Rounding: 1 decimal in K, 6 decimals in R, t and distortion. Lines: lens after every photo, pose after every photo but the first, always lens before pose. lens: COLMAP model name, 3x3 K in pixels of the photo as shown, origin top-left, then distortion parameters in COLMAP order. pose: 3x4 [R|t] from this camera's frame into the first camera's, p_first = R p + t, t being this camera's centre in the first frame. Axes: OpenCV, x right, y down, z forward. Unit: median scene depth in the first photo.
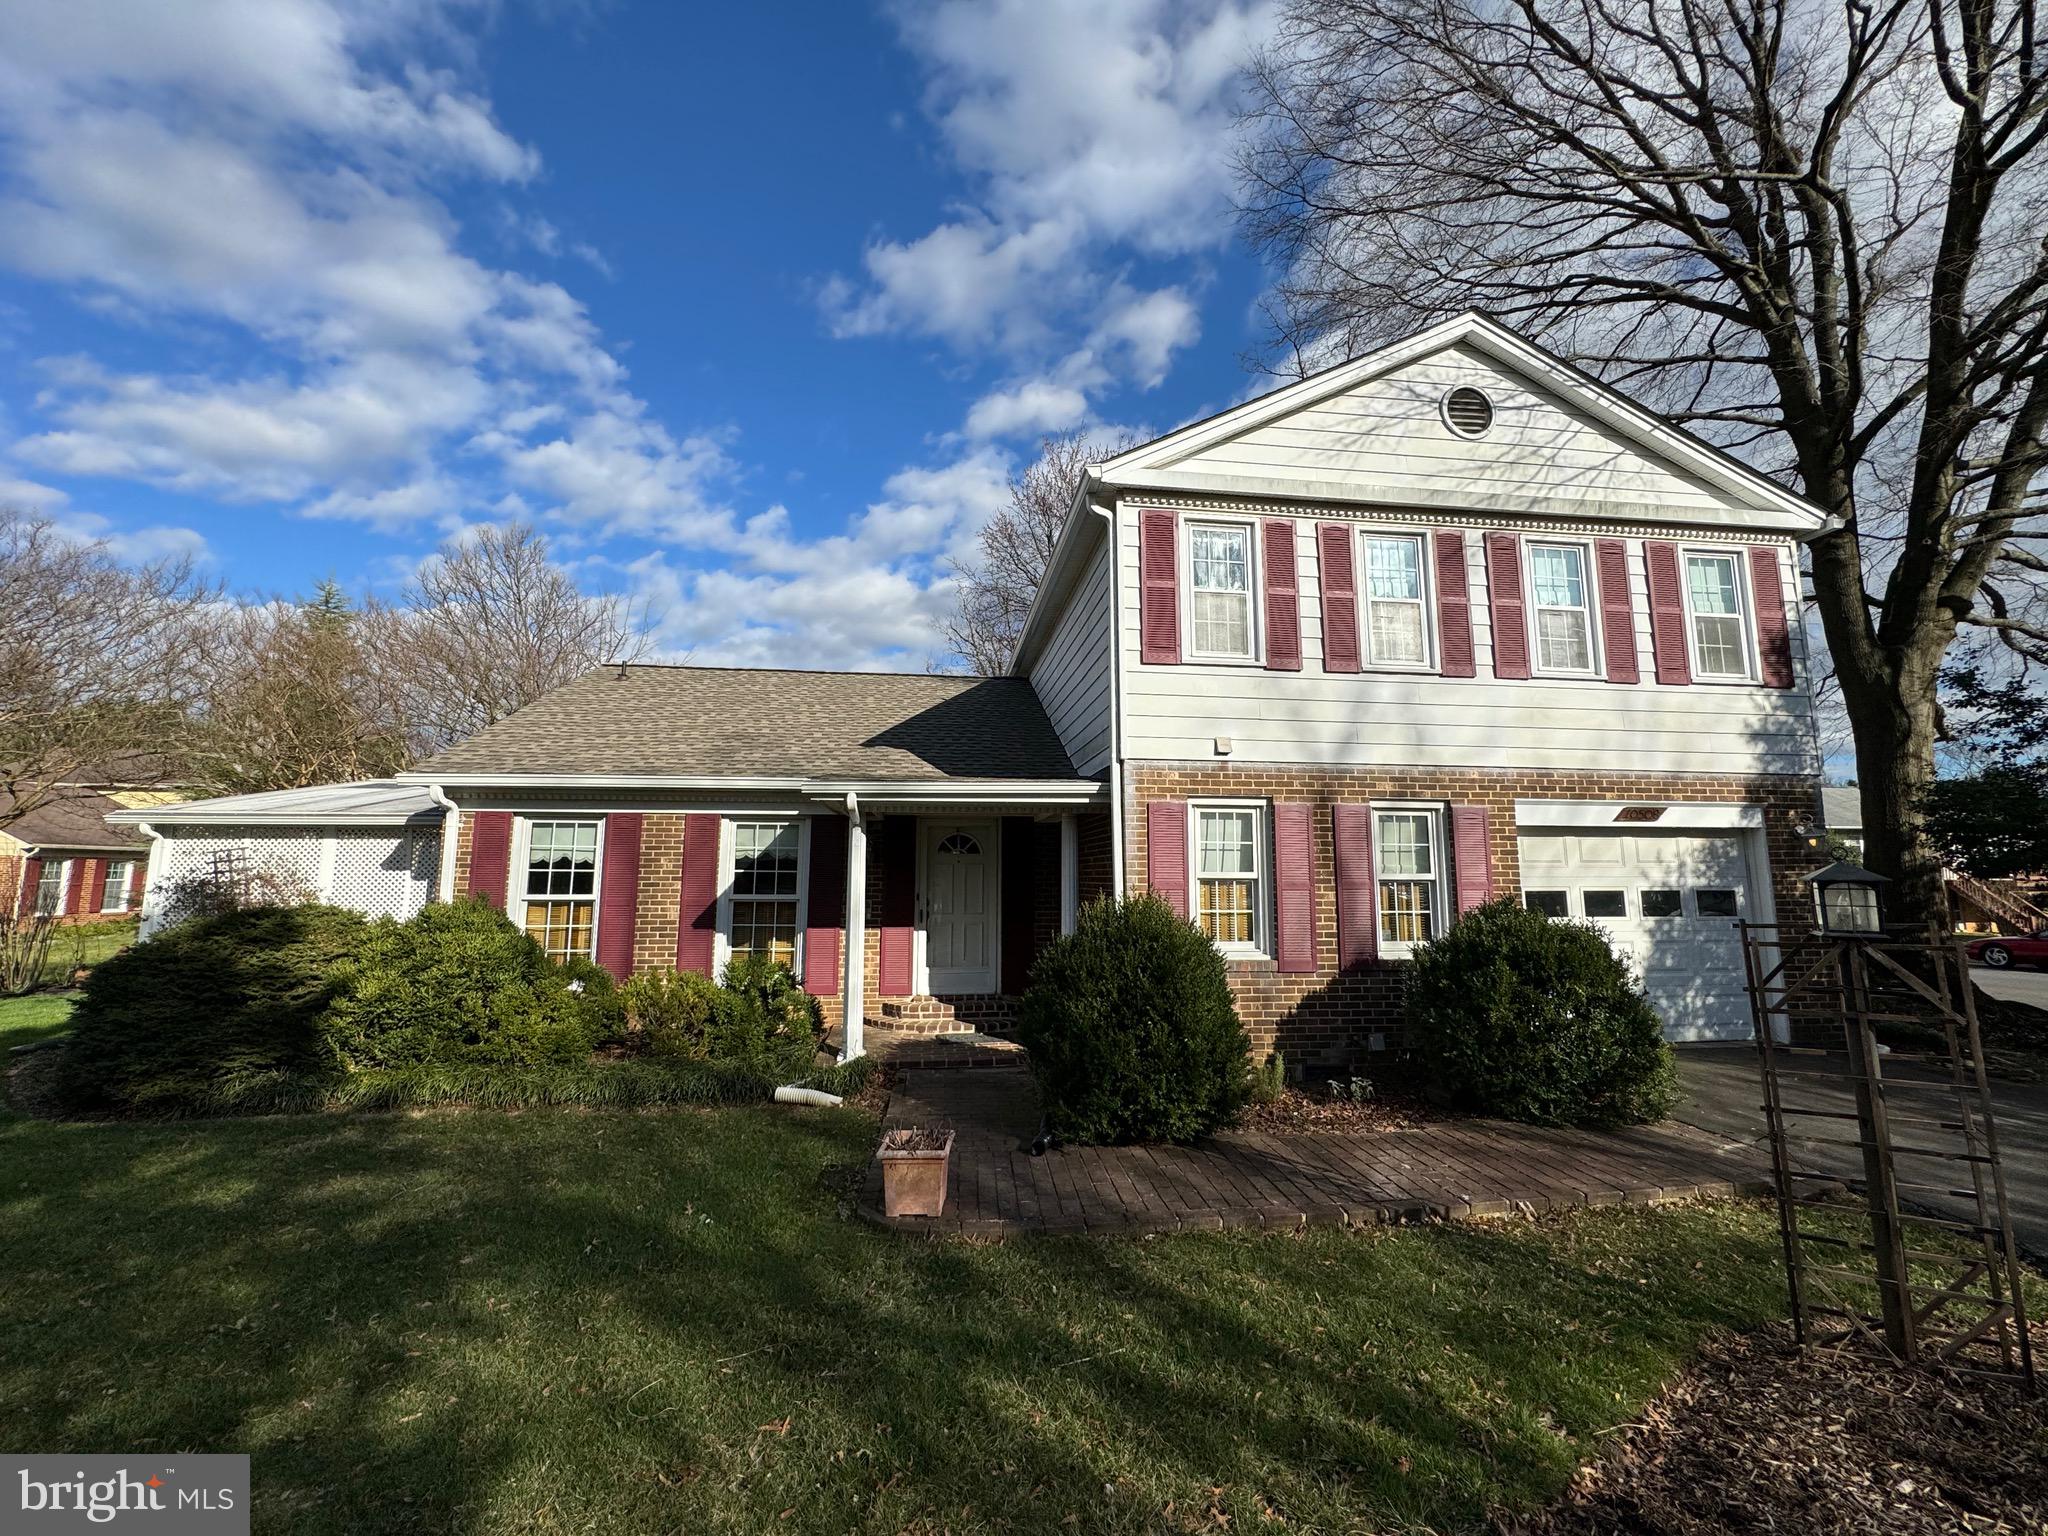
lens RADIAL K [[817.0, 0, 1024.0], [0, 817.0, 768.0], [0, 0, 1]] dist [-0.001409, -0.000445]
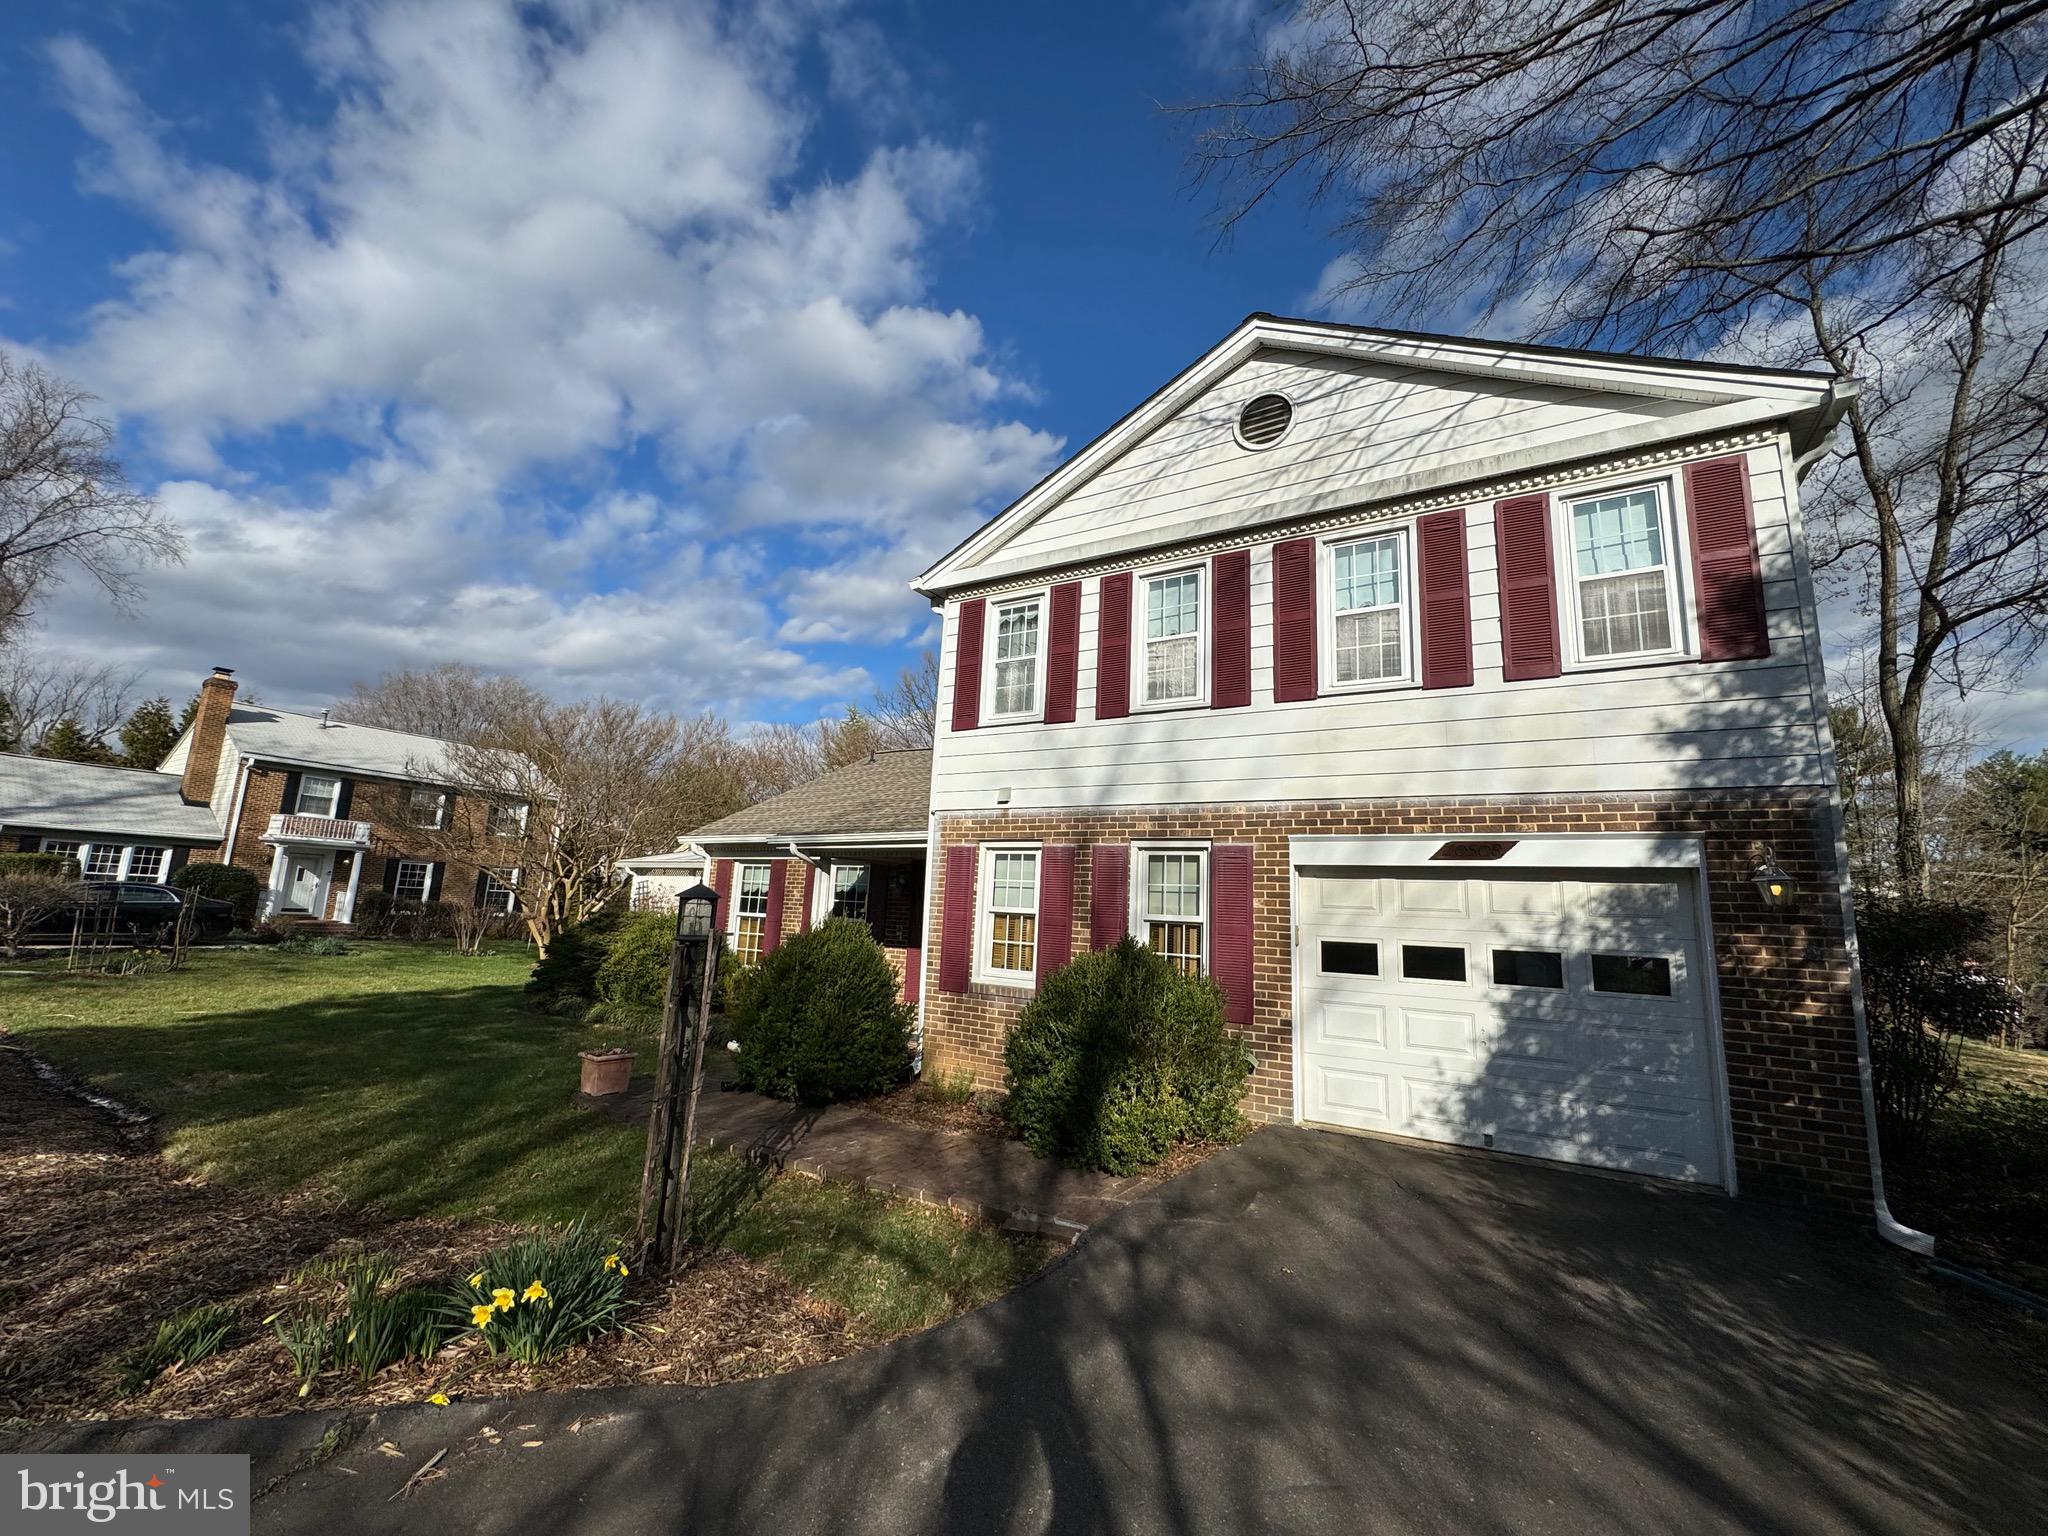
lens RADIAL K [[817.0, 0, 1024.0], [0, 817.0, 768.0], [0, 0, 1]] dist [-0.001409, -0.000445]
pose [[0.784926, -0.076004, -0.614910, 0.897804], [0.038916, 0.996536, -0.073498, 0.018223], [0.618366, 0.033761, 0.785165, 0.113594]]
